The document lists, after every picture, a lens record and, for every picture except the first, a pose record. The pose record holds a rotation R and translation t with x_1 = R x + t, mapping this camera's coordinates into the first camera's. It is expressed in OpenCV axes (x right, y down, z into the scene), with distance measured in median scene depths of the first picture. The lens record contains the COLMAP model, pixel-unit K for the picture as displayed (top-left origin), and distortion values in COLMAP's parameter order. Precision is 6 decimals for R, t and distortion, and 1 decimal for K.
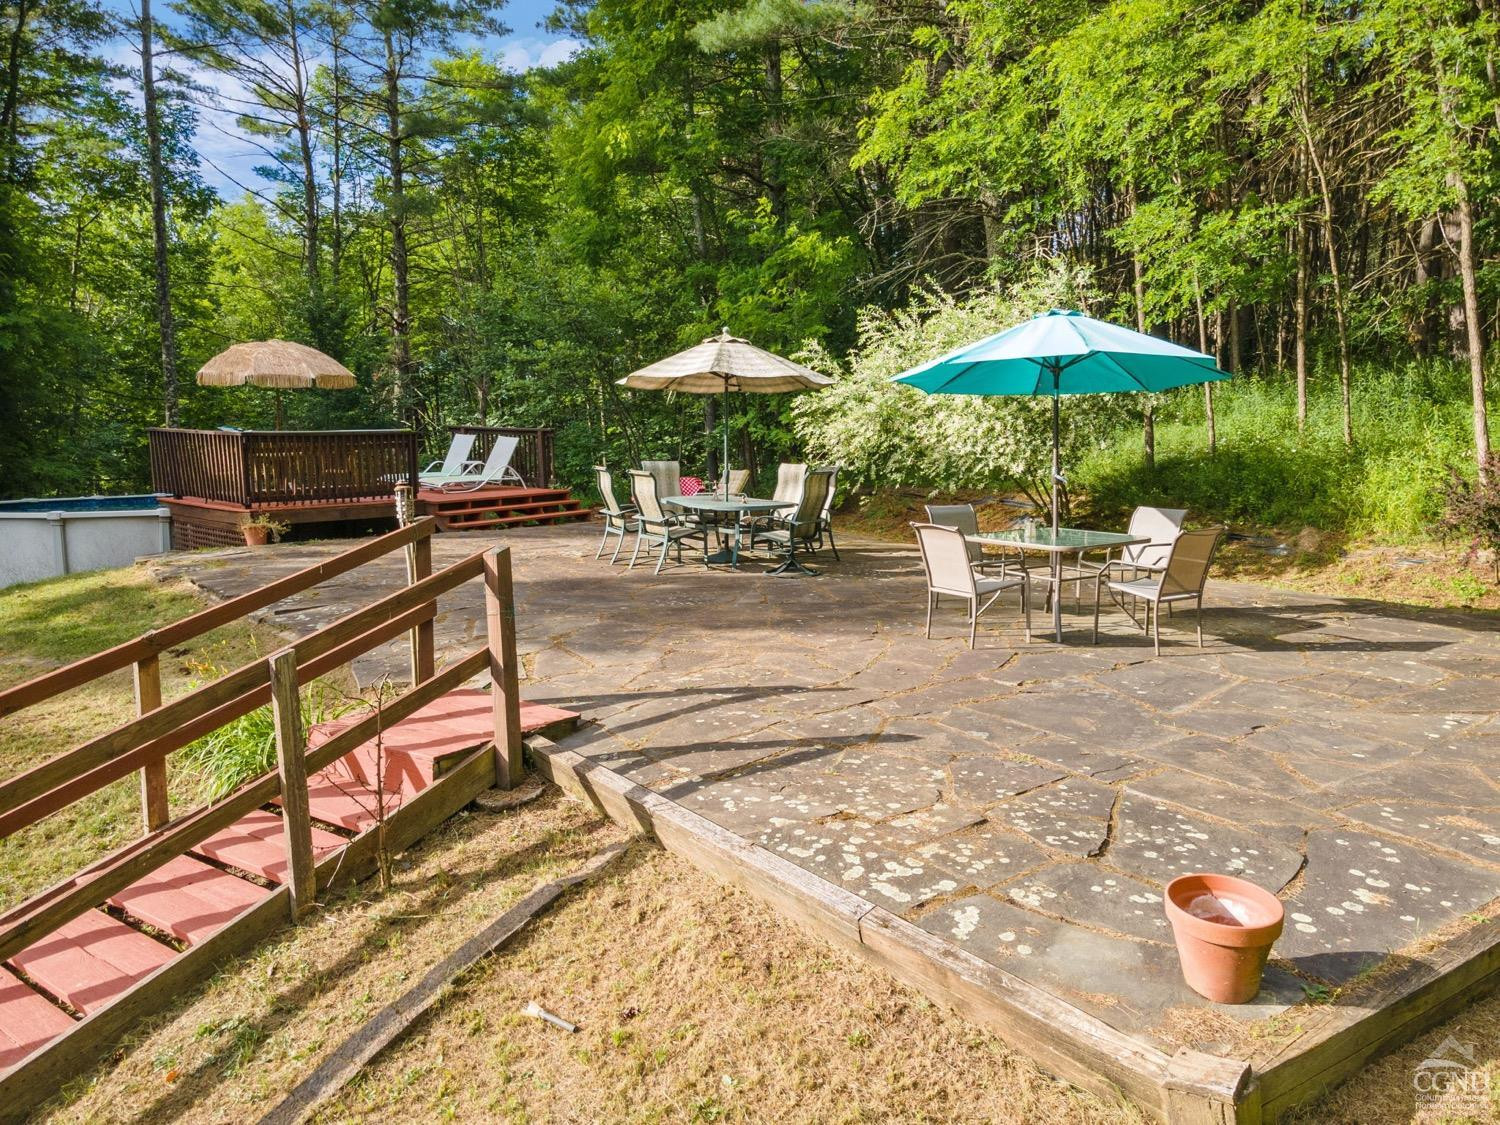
lens RADIAL K [[1084.7, 0, 755.1], [0, 1084.7, 566.9], [0, 0, 1]] dist [0.034432, 0.003943]
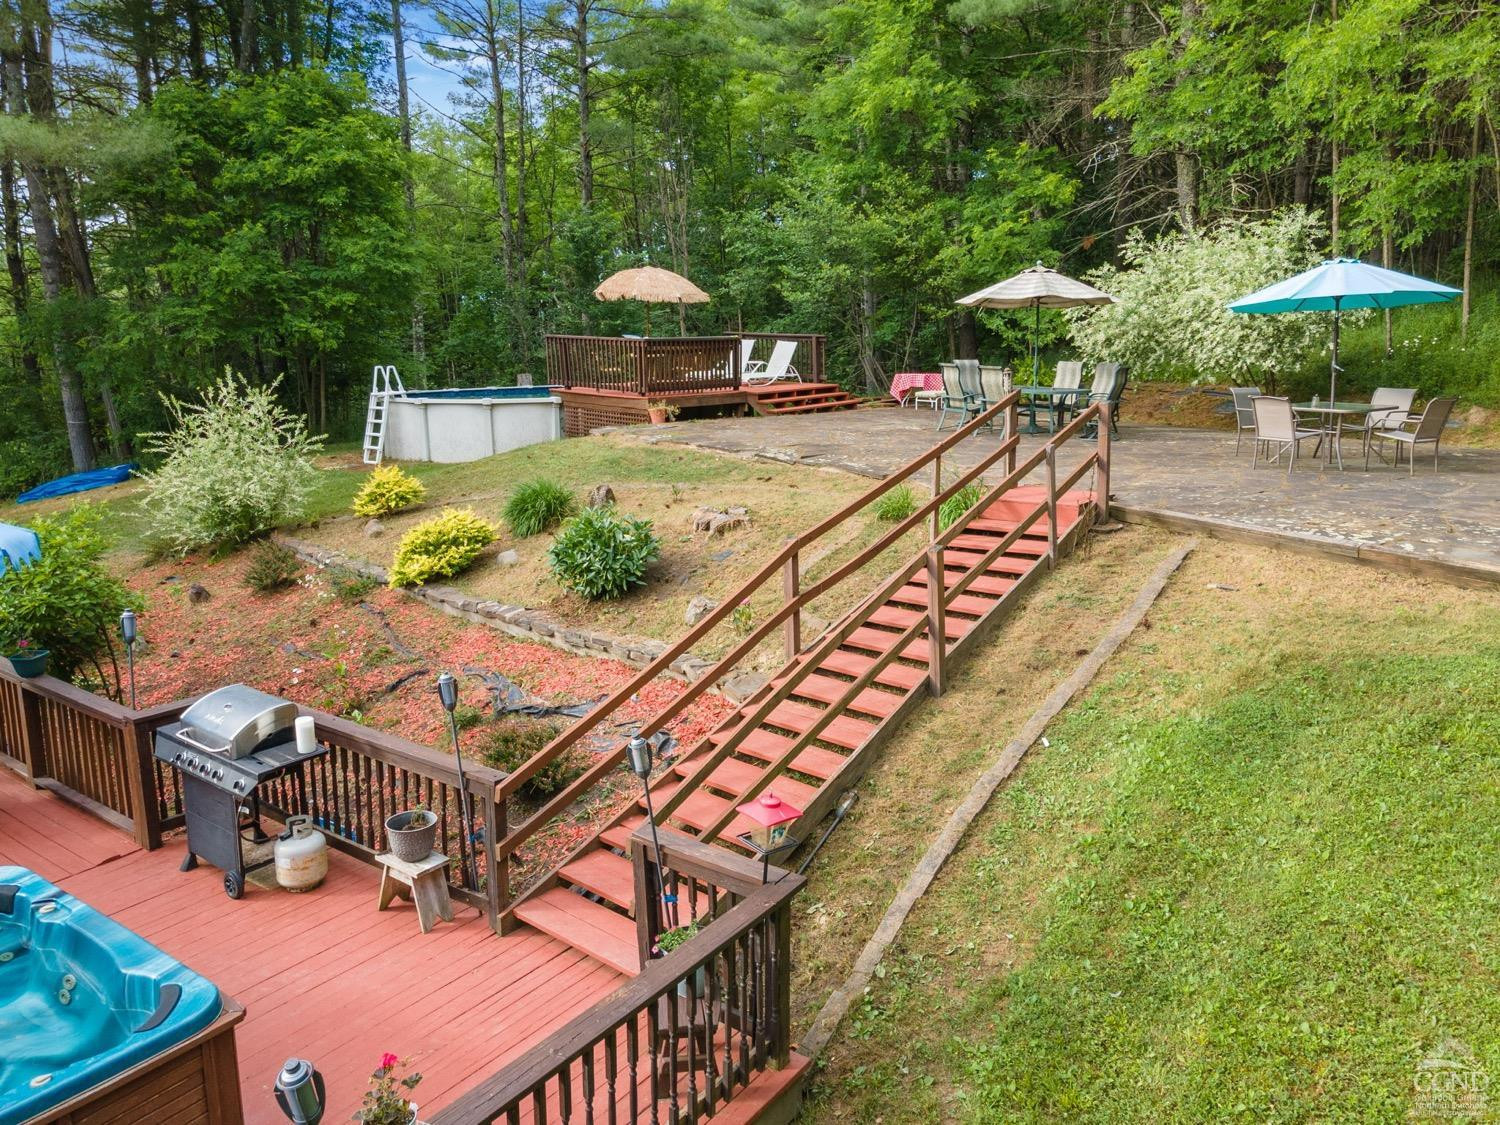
lens RADIAL K [[1084.7, 0, 755.1], [0, 1084.7, 566.9], [0, 0, 1]] dist [0.034432, 0.003943]
pose [[0.999057, 0.010723, -0.042084, -0.249392], [-0.007087, 0.996303, 0.085620, 0.038075], [0.042847, -0.085241, 0.995439, -0.321428]]
